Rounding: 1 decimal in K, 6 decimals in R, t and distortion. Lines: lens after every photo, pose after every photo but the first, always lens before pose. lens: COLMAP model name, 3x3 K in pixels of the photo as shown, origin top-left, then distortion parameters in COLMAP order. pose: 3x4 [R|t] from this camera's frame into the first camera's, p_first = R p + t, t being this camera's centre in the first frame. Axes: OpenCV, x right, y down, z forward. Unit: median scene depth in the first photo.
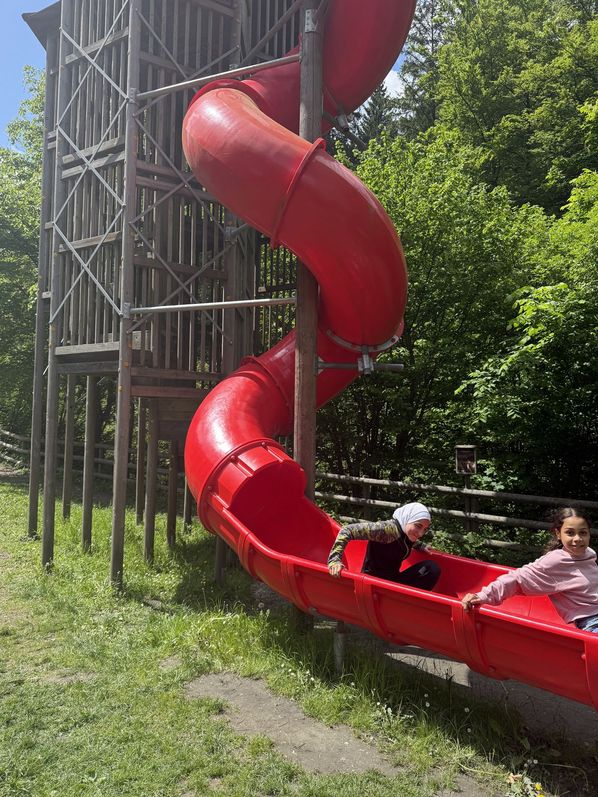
lens RADIAL K [[546.4, 0, 299.7], [0, 546.4, 415.5], [0, 0, 1]] dist [0.045600, -0.058635]
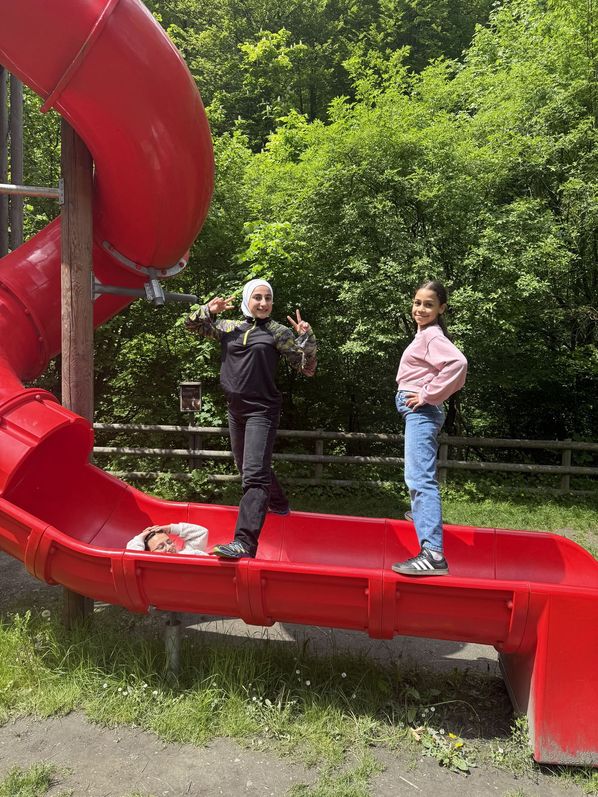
lens RADIAL K [[546.4, 0, 299.7], [0, 546.4, 415.5], [0, 0, 1]] dist [0.045600, -0.058635]
pose [[0.821923, -0.054898, 0.566947, -0.093994], [-0.017594, 0.992423, 0.121604, -0.008052], [-0.569327, -0.109924, 0.814729, 0.109572]]
